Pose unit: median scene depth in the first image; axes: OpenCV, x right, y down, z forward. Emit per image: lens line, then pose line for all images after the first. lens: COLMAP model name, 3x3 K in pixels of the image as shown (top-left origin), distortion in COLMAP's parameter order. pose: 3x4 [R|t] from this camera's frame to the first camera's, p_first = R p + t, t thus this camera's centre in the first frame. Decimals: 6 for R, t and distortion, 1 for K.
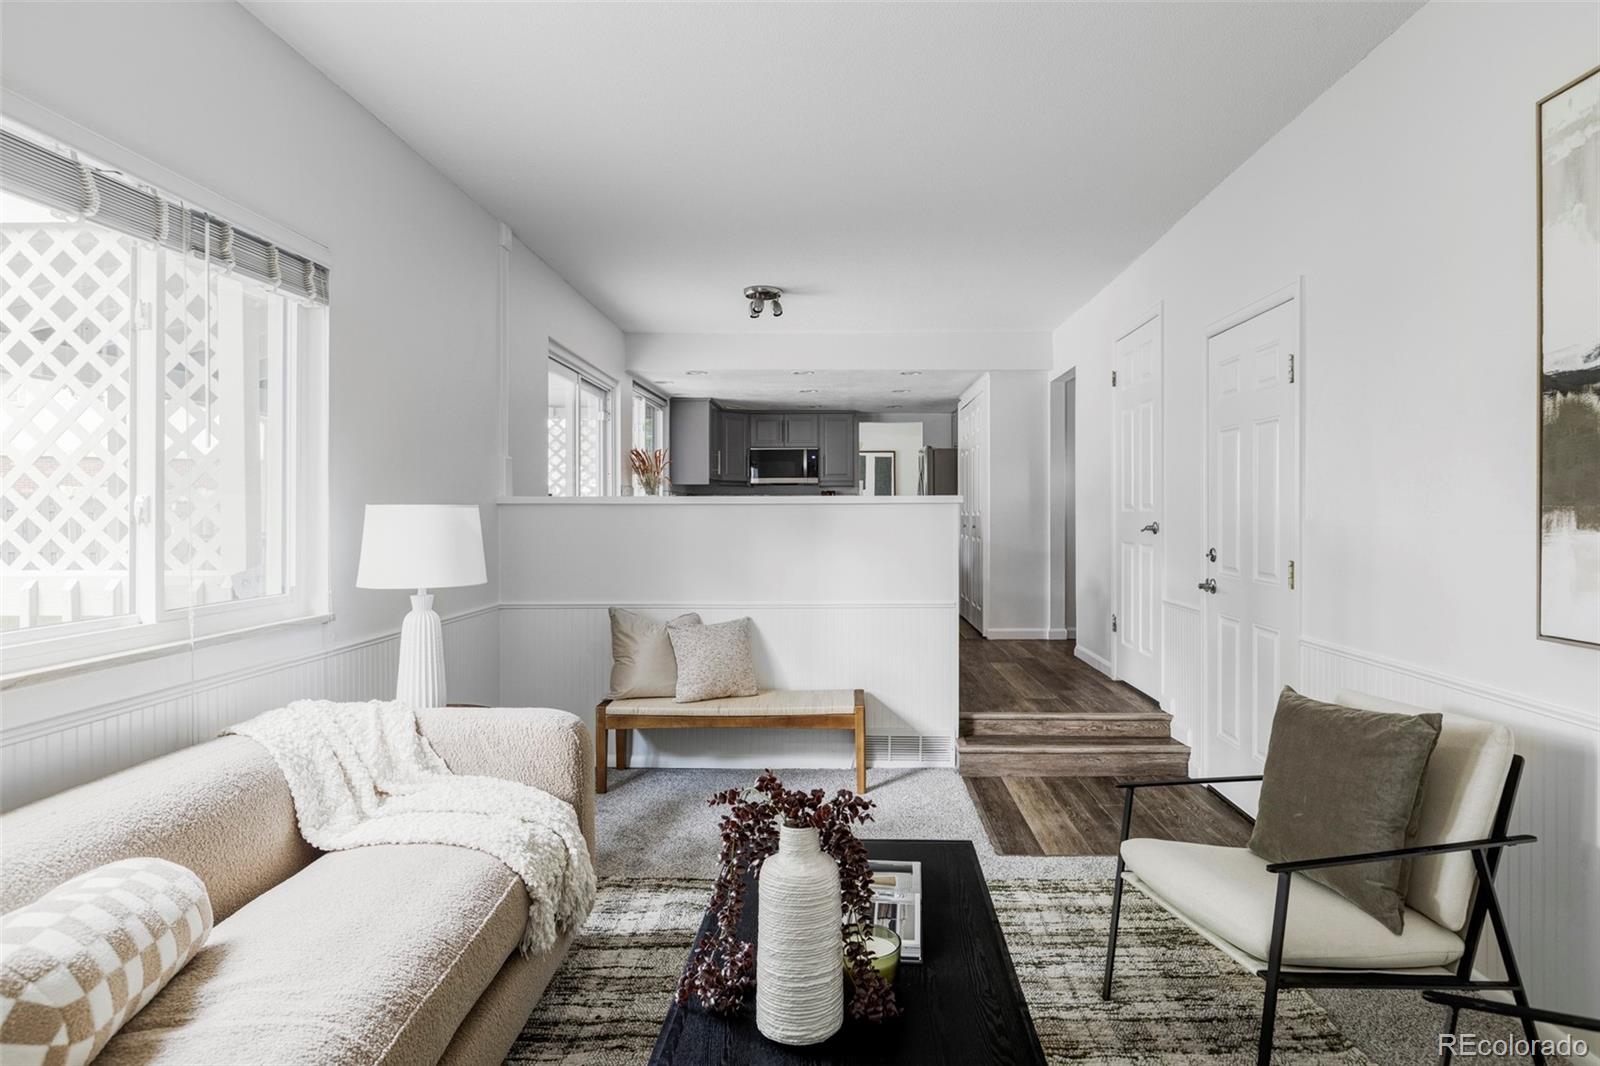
lens RADIAL K [[922.6, 0, 796.2], [0, 922.6, 518.5], [0, 0, 1]] dist [-0.000401, 0.000198]
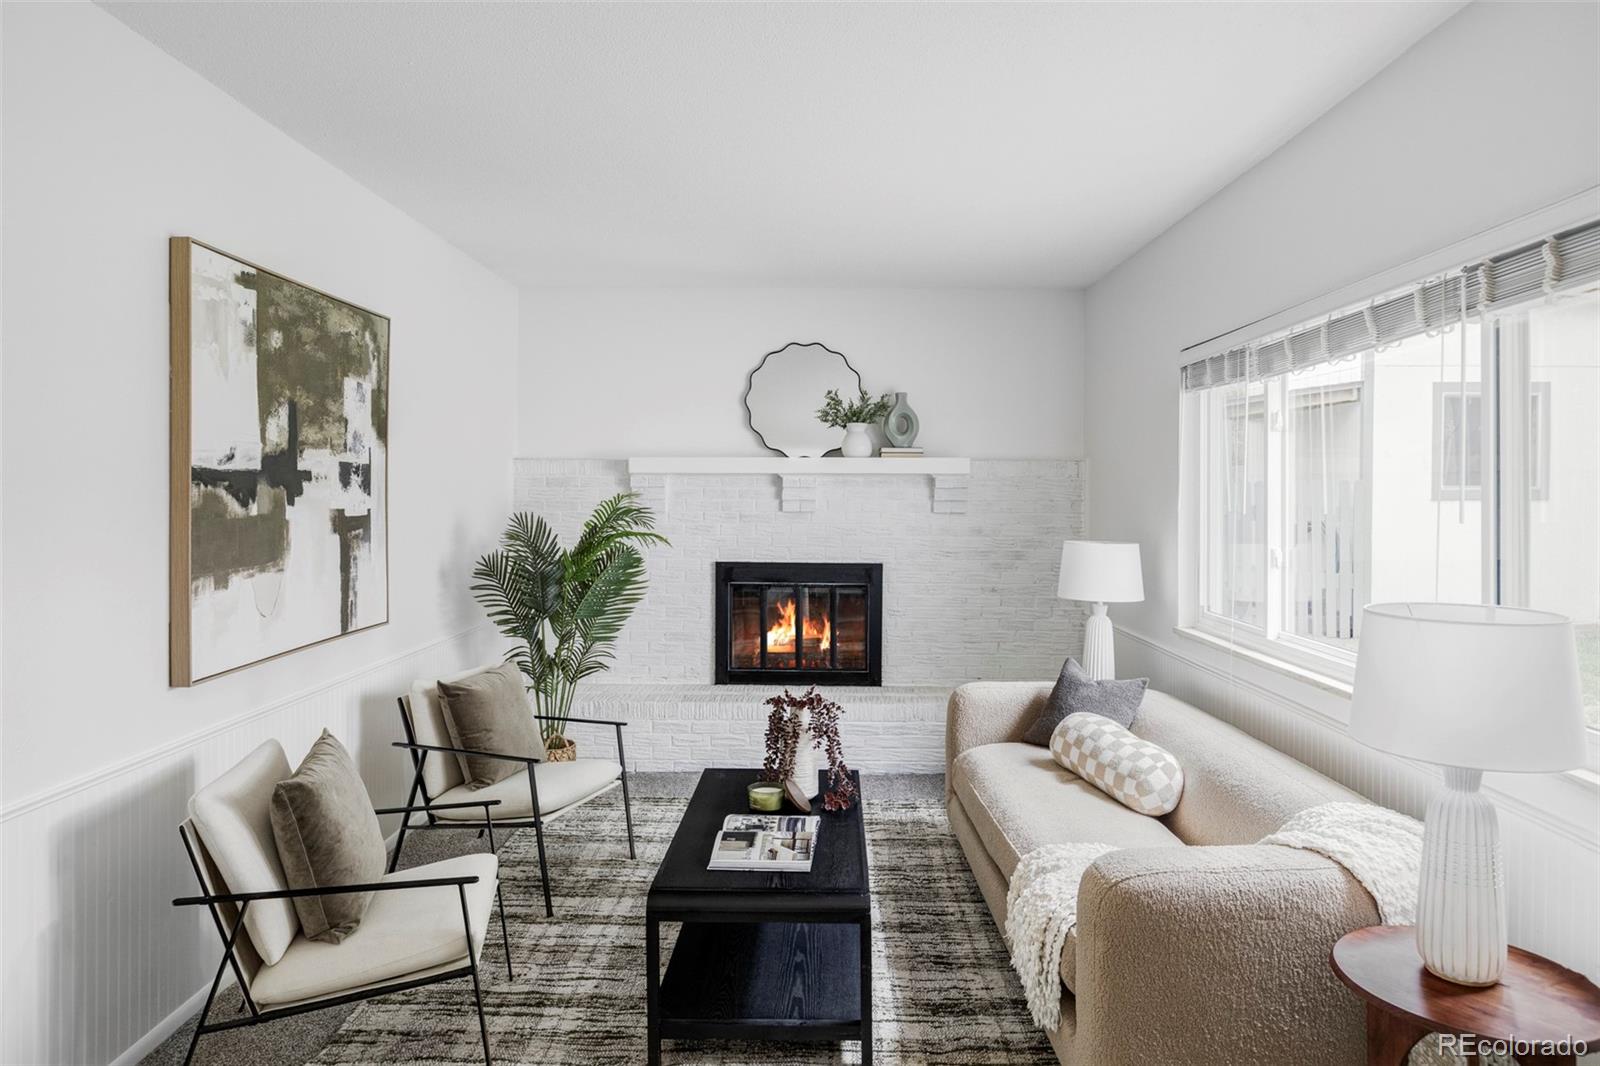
lens RADIAL K [[1013.7, 0, 800.0], [0, 1013.7, 533.0], [0, 0, 1]] dist [-0.000097, -0.000017]
pose [[-0.999235, -0.001222, -0.039088, 0.068996], [-0.003190, 0.998728, 0.050318, -0.143871], [0.038977, 0.050404, -0.997968, 2.450788]]
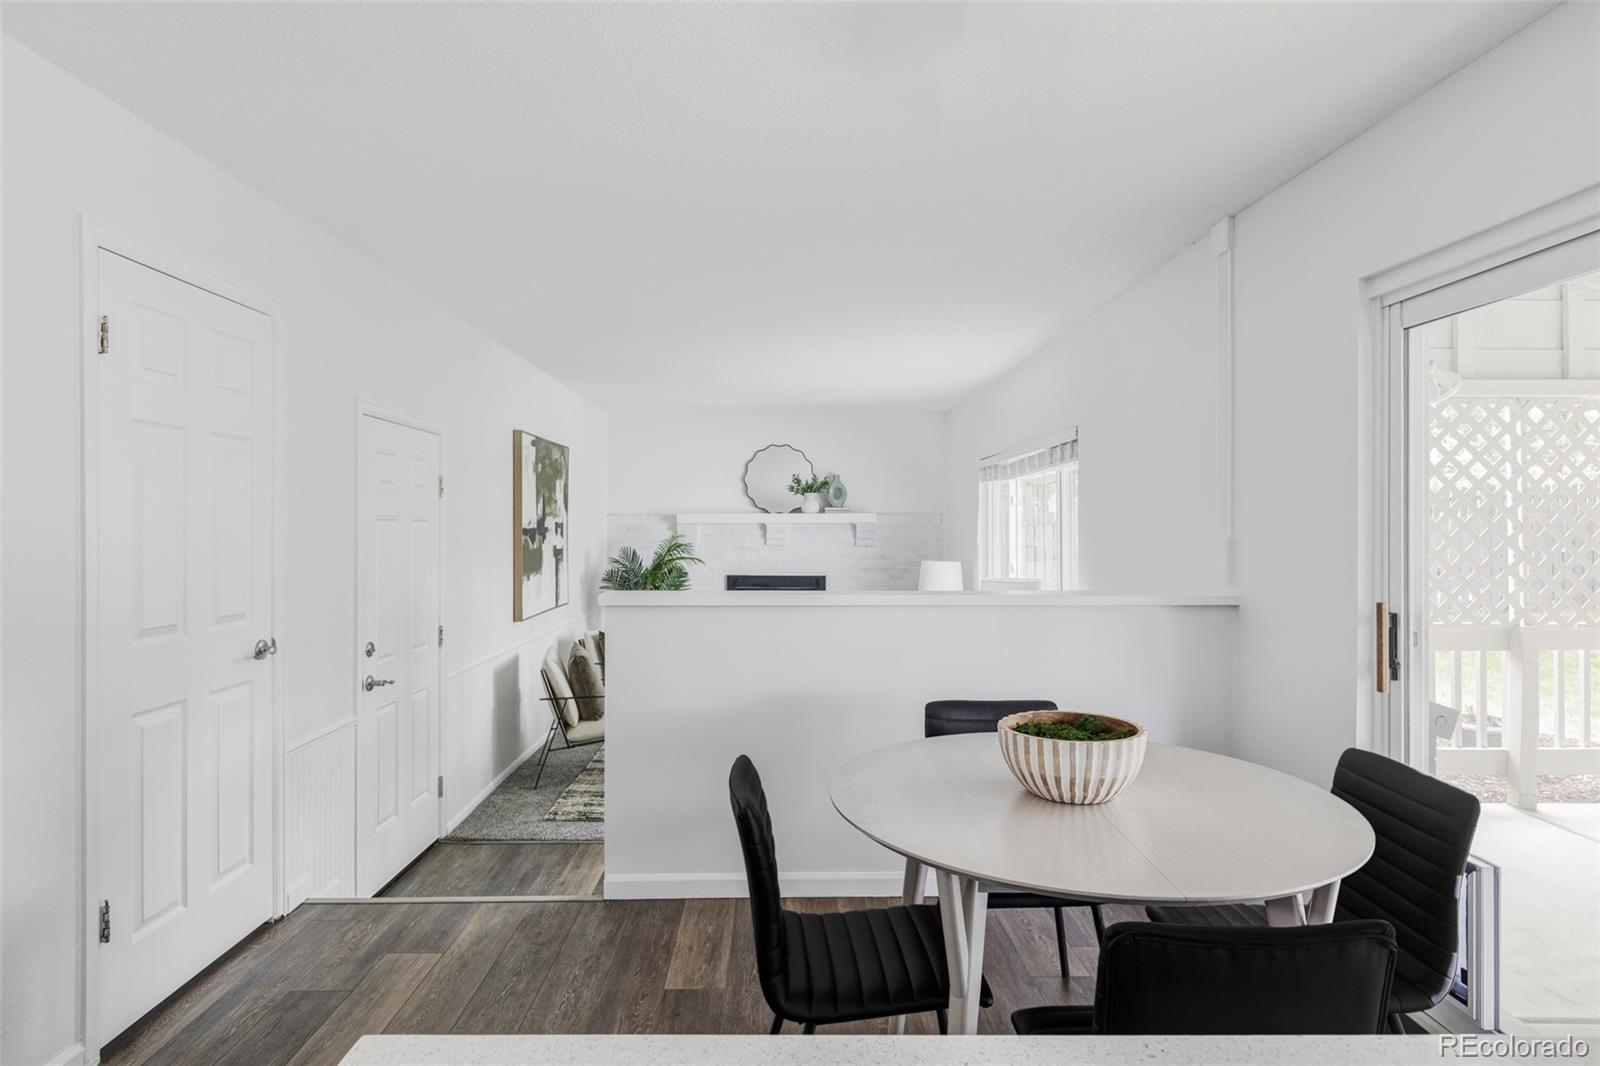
lens RADIAL K [[924.8, 0, 797.5], [0, 924.8, 511.7], [0, 0, 1]] dist [-0.002503, -0.000985]
pose [[-0.997413, -0.001073, -0.071873, 0.178014], [-0.000646, 0.999982, -0.005958, -0.194974], [0.071878, -0.005896, -0.997396, 4.016945]]
